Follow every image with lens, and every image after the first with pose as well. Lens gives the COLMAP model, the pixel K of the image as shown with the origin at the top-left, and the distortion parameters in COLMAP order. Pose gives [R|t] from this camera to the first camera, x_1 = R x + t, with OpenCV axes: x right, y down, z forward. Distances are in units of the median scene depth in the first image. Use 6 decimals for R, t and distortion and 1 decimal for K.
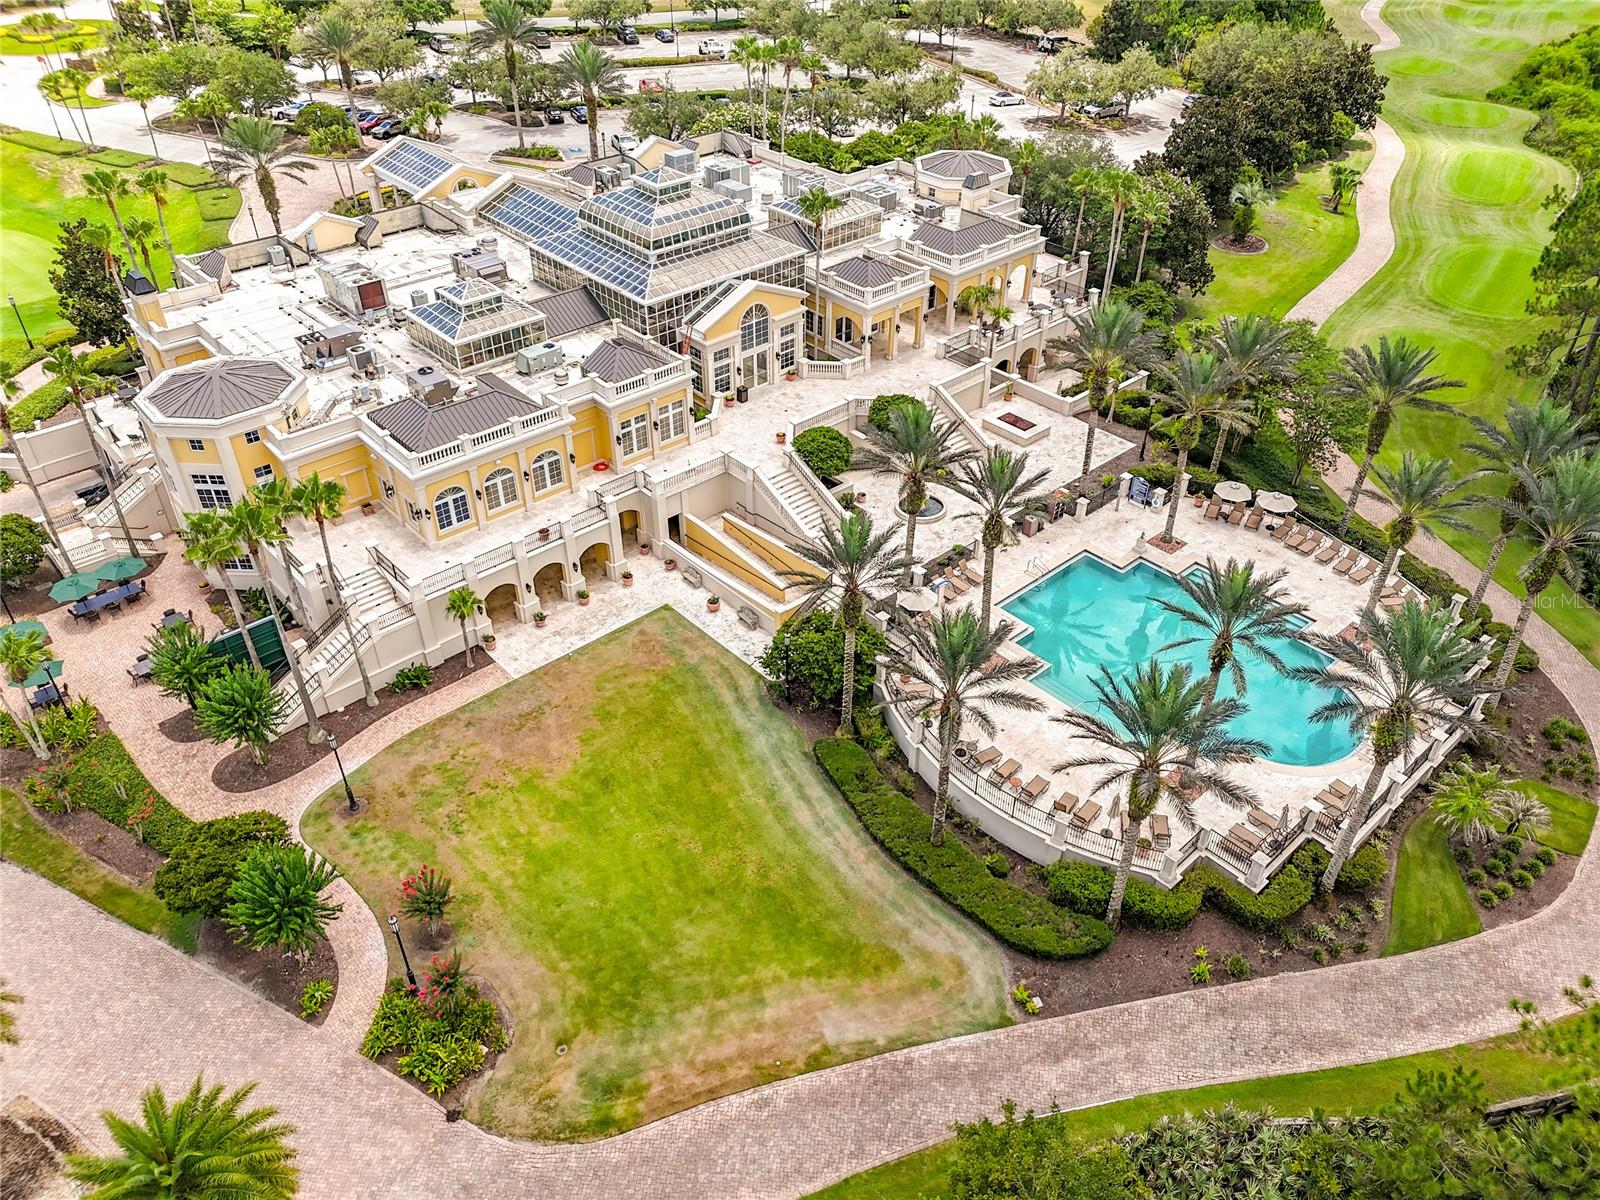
lens RADIAL K [[1183.3, 0, 800.0], [0, 1183.3, 600.0], [0, 0, 1]] dist [0.060520, -0.054768]
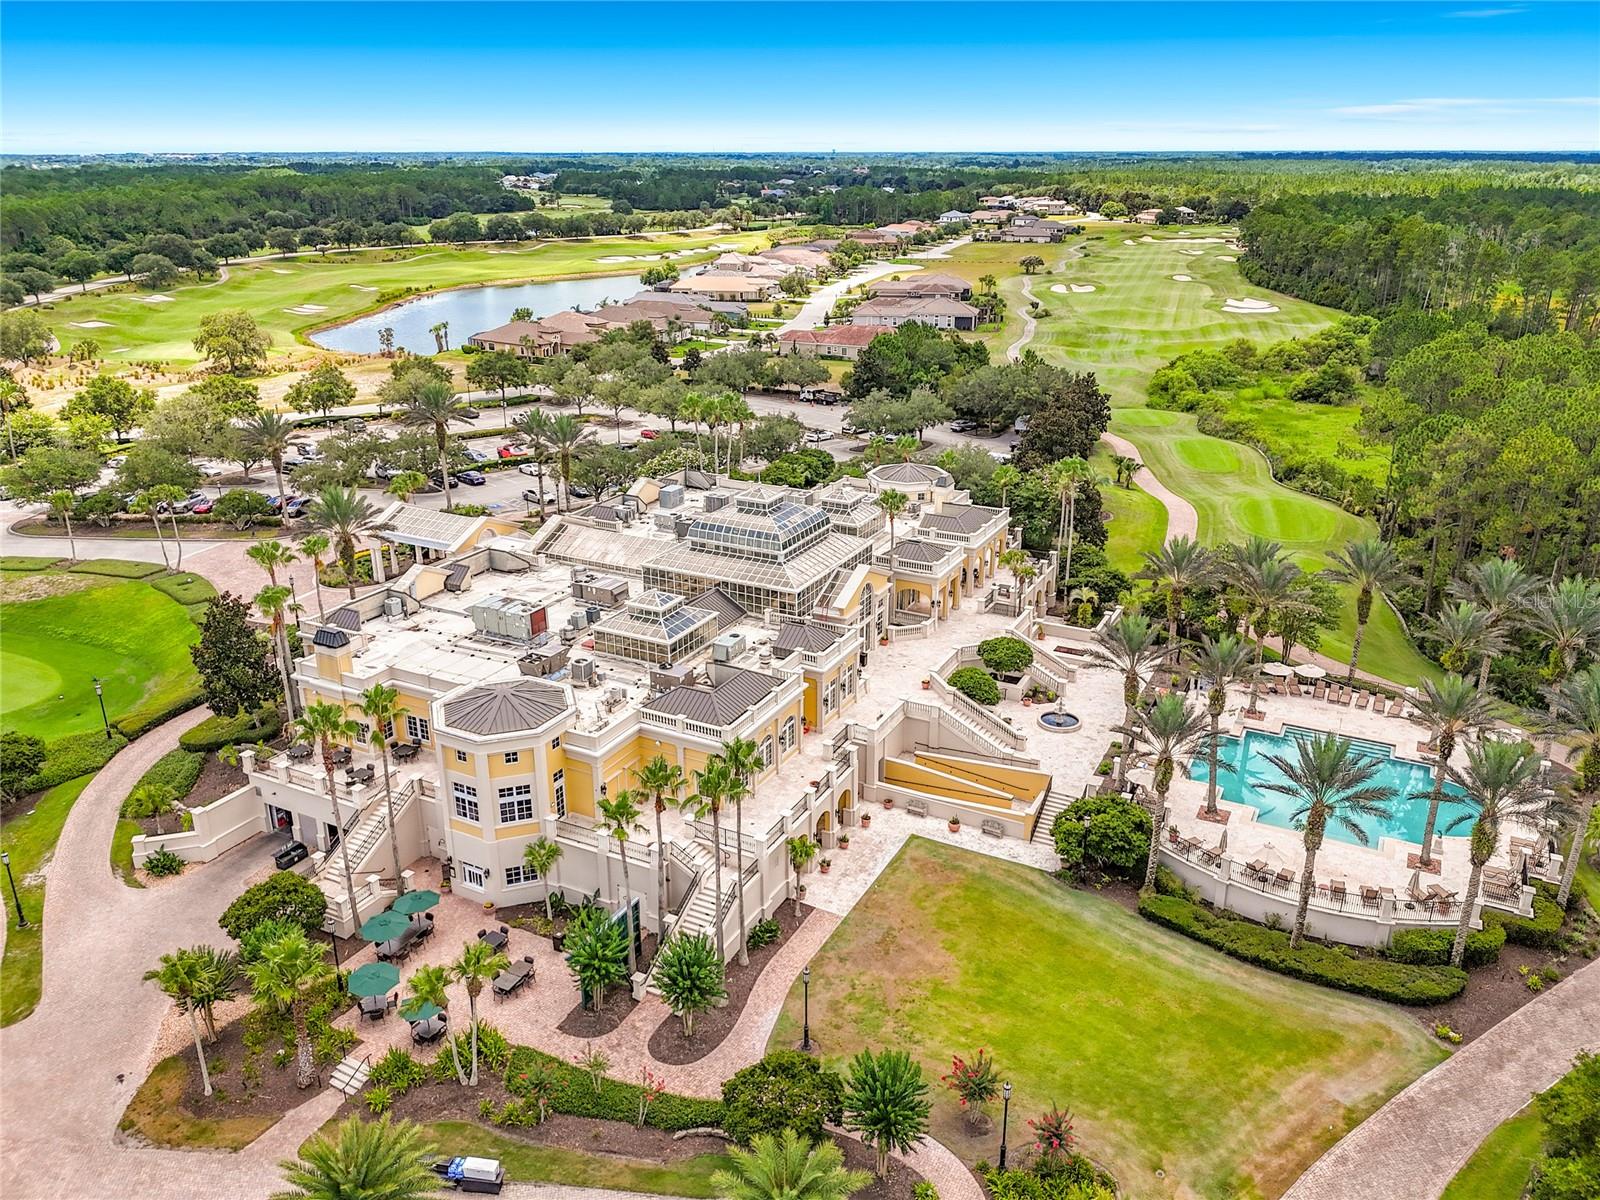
lens RADIAL K [[1197.5, 0, 800.0], [0, 1197.5, 600.0], [0, 0, 1]] dist [0.060611, -0.081407]
pose [[0.937250, -0.128260, 0.324210, -0.545873], [0.214019, 0.945718, -0.244567, 0.048495], [-0.275243, 0.298607, 0.913824, -0.071910]]
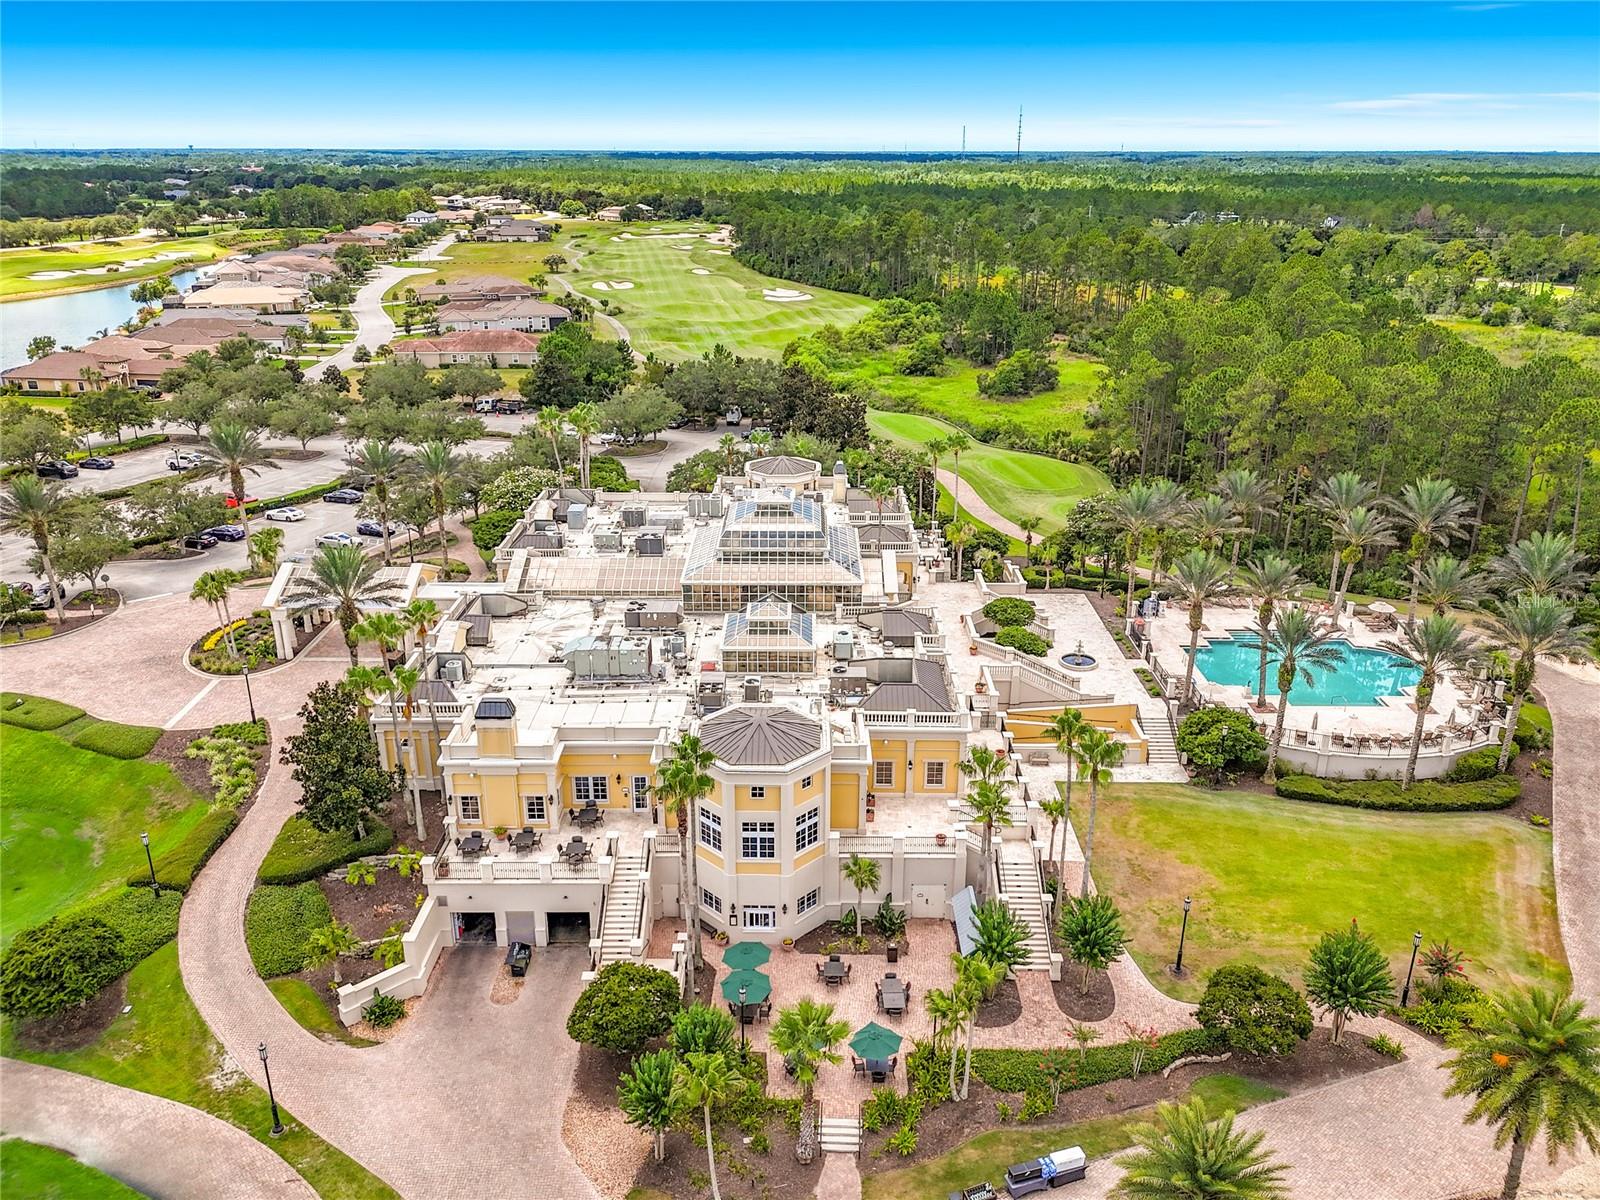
lens RADIAL K [[1195.0, 0, 800.0], [0, 1195.0, 600.0], [0, 0, 1]] dist [0.070013, -0.104547]
pose [[0.674741, -0.263621, 0.689368, -1.078820], [0.444061, 0.891064, -0.093887, -0.160936], [-0.589521, 0.369470, 0.718302, 0.198033]]
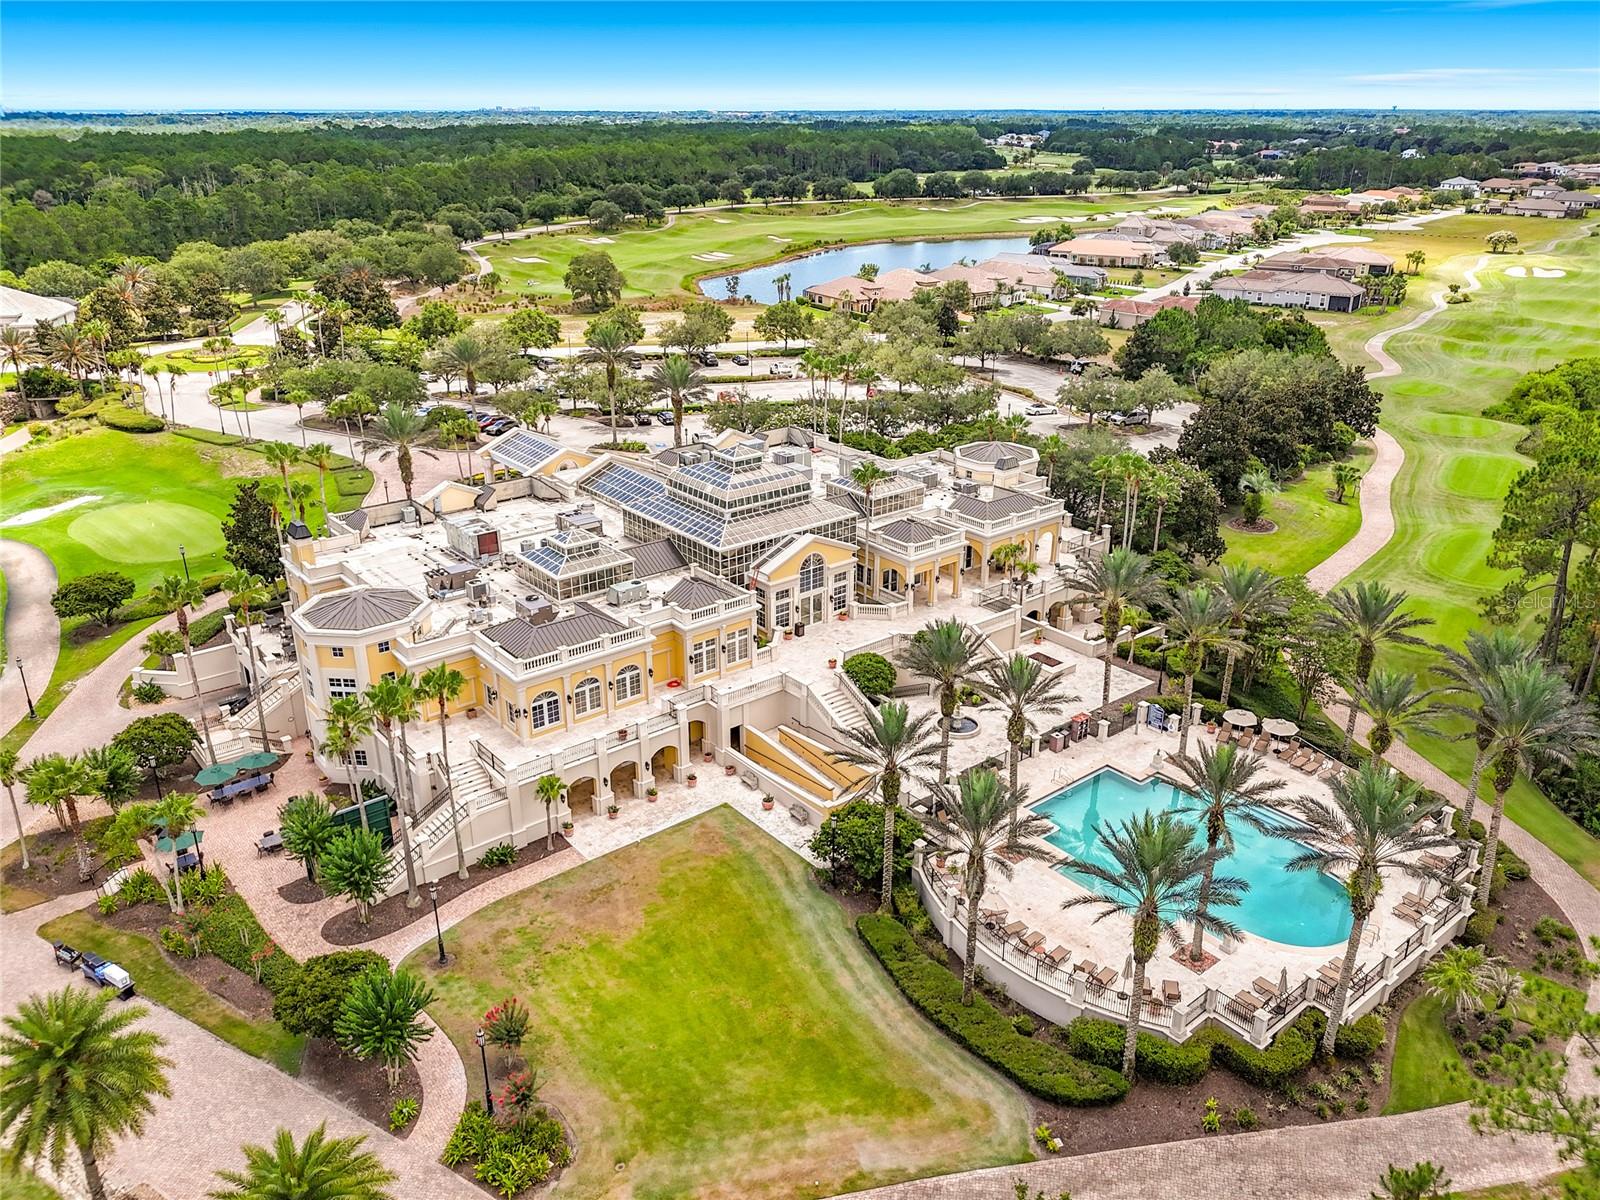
lens RADIAL K [[1197.5, 0, 800.0], [0, 1197.5, 600.0], [0, 0, 1]] dist [0.060611, -0.081407]
pose [[0.998716, 0.015651, -0.048175, 0.007278], [-0.027274, 0.967580, -0.251089, 0.098573], [0.042683, 0.252081, 0.966764, -0.132160]]
